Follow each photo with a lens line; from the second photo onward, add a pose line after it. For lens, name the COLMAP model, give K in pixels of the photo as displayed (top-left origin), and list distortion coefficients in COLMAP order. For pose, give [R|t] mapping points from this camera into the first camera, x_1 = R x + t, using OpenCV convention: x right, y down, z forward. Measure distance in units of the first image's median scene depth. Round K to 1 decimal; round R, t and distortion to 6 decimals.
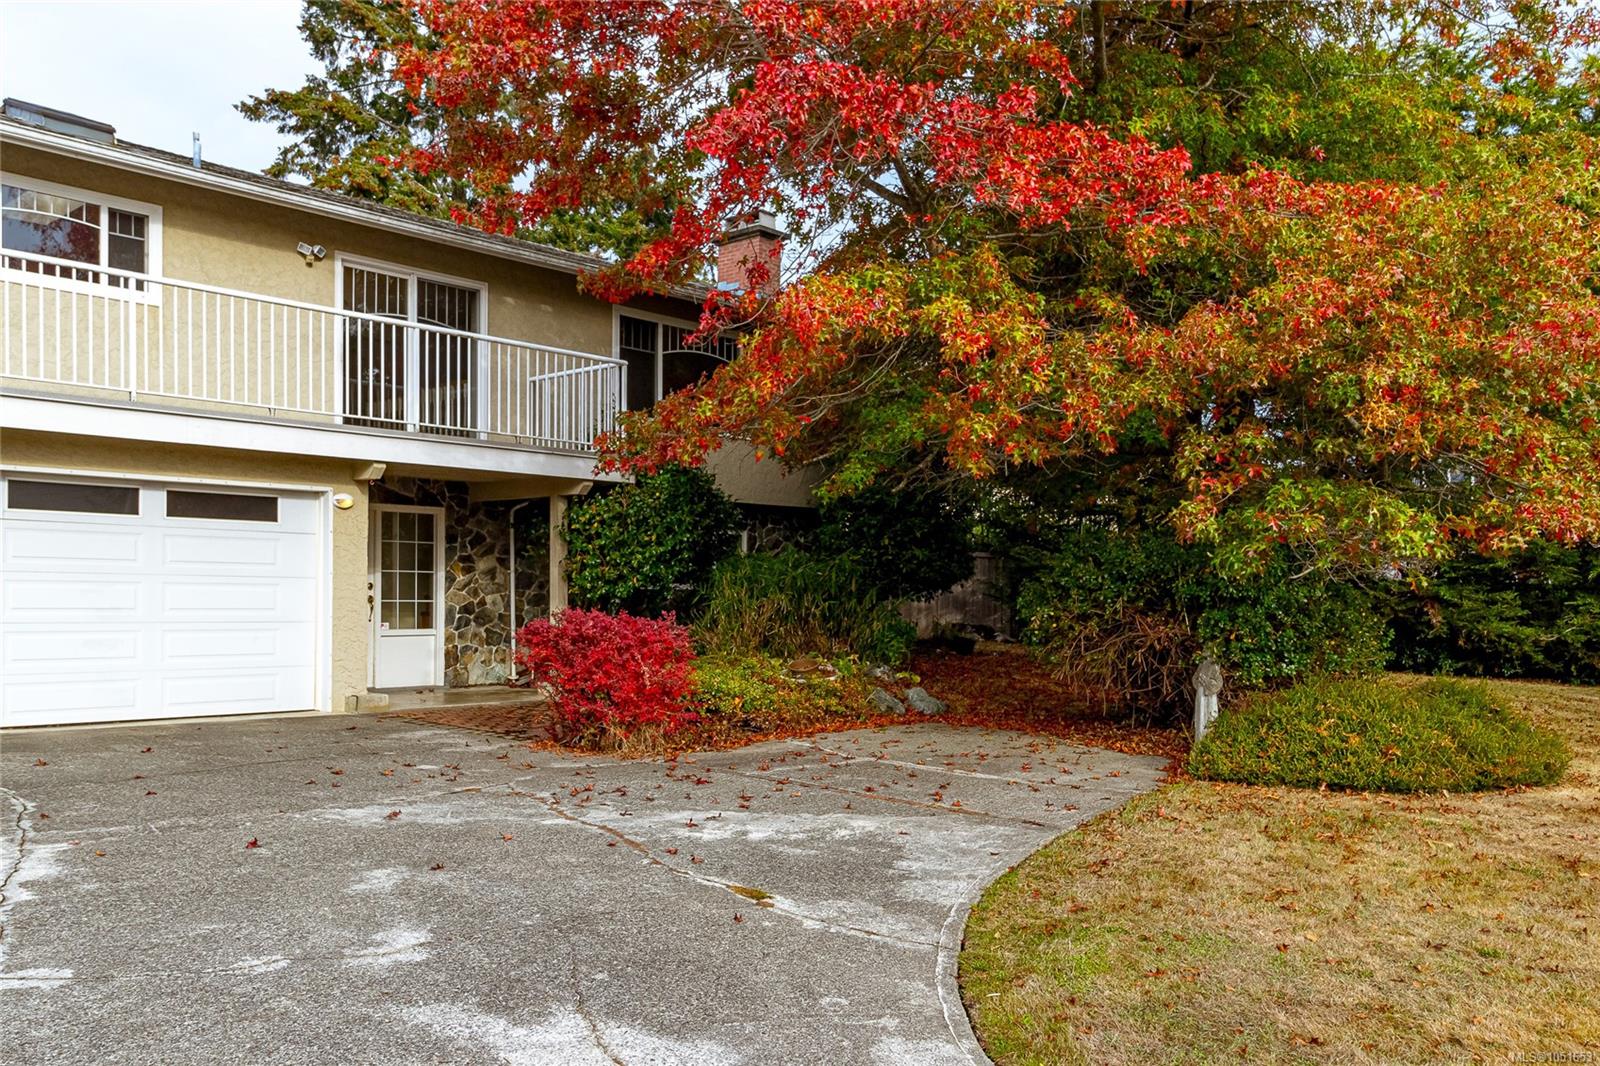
lens RADIAL K [[1279.0, 0, 802.3], [0, 1279.0, 617.6], [0, 0, 1]] dist [0.005830, 0.003004]
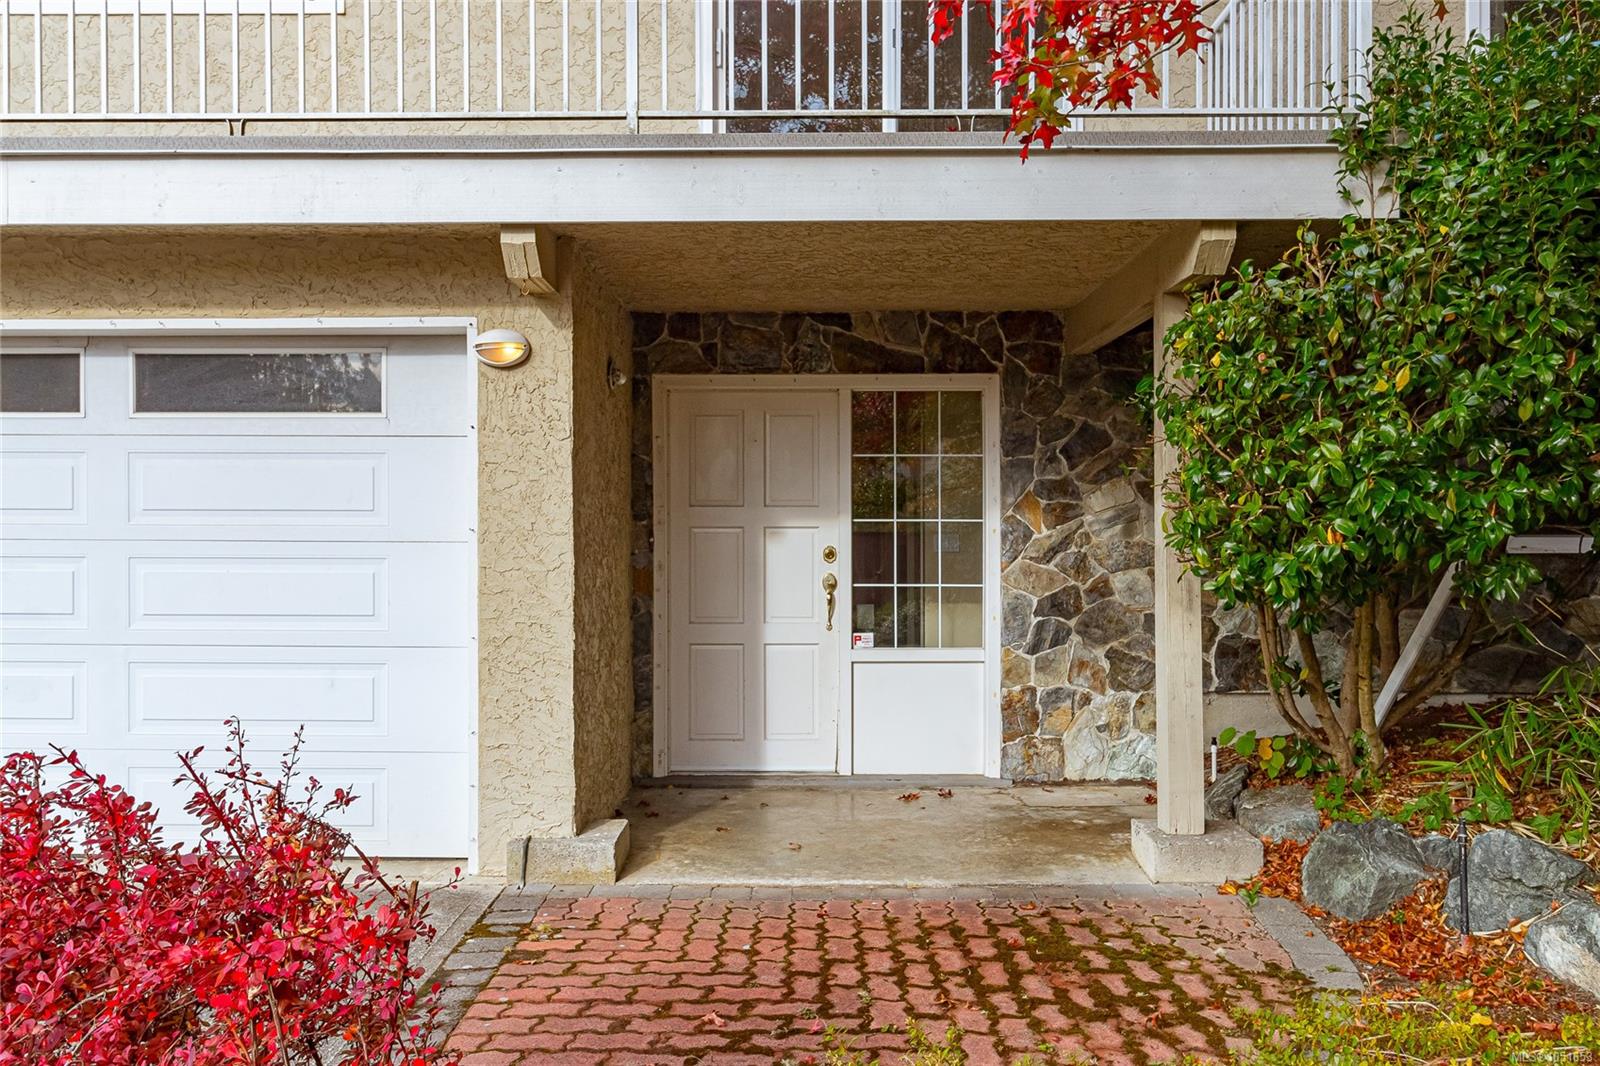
lens RADIAL K [[1266.3, 0, 800.0], [0, 1266.3, 533.0], [0, 0, 1]] dist [0.000045, 0.001966]
pose [[0.673416, -0.010443, -0.739190, -0.004862], [-0.008388, 0.999728, -0.021765, -0.023201], [0.739216, 0.020857, 0.673145, 0.722997]]
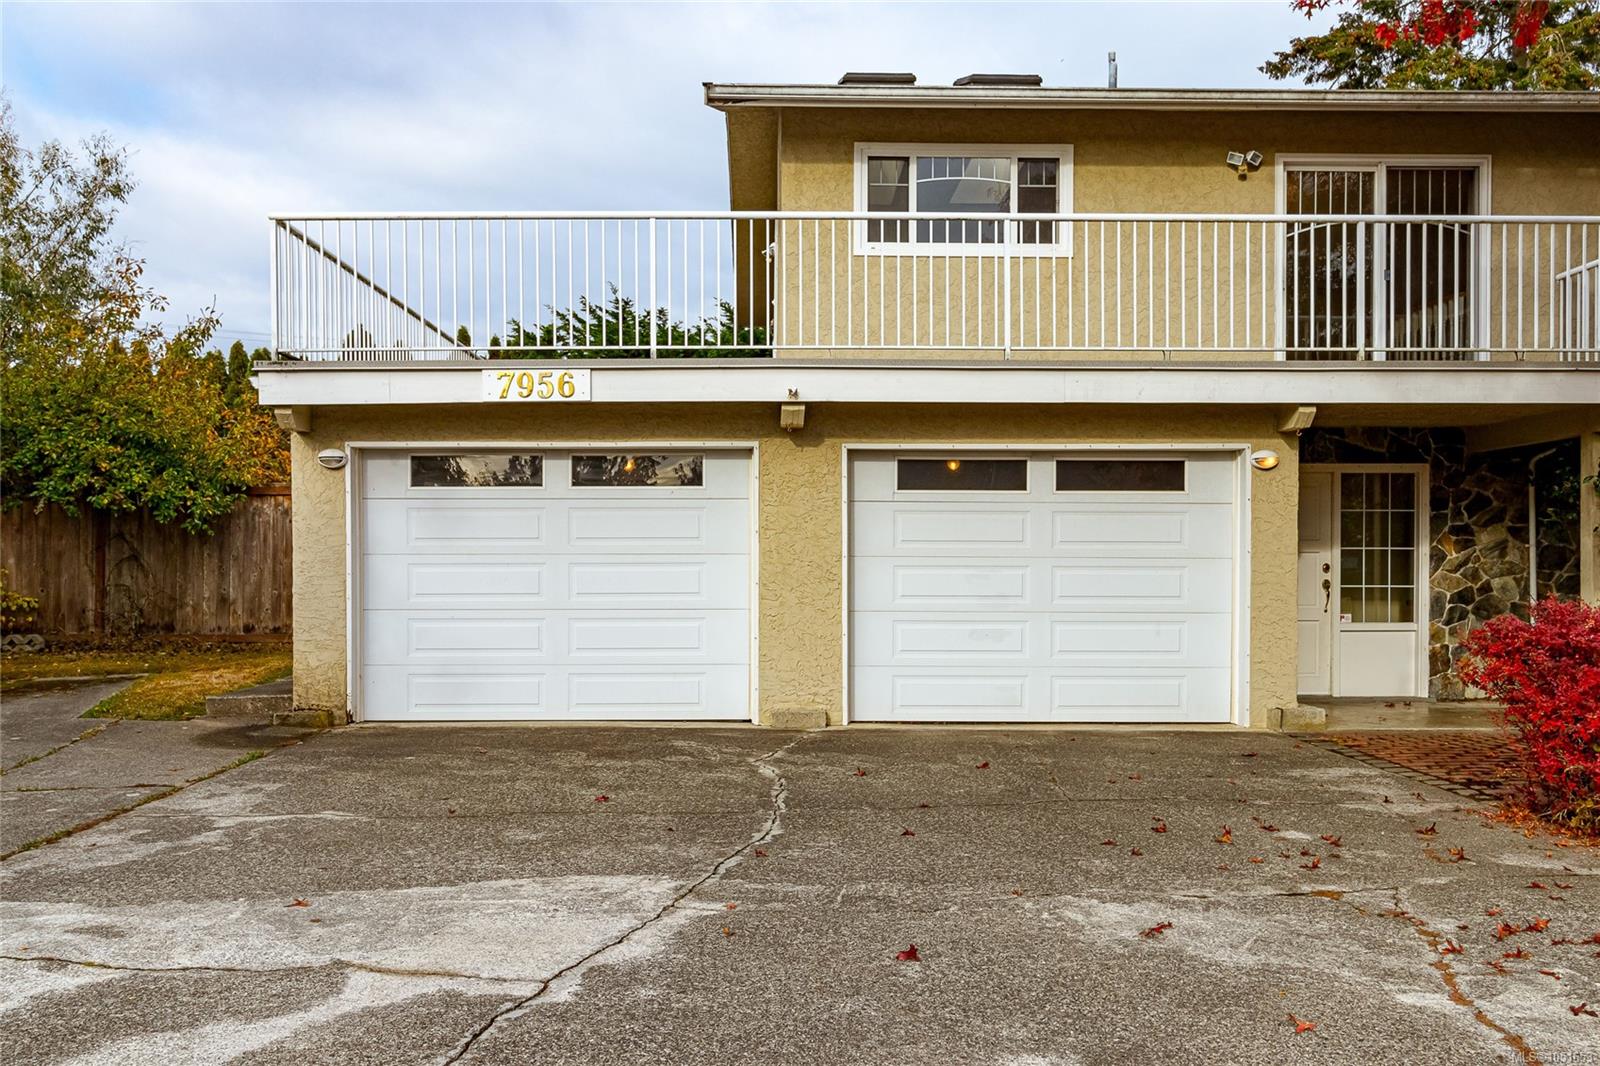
lens RADIAL K [[1281.8, 0, 802.8], [0, 1281.8, 584.6], [0, 0, 1]] dist [0.001733, 0.003858]
pose [[0.699504, -0.002287, -0.714625, 0.004919], [-0.007152, 0.999922, -0.010201, -0.003915], [0.714592, 0.012247, 0.699434, 0.222447]]
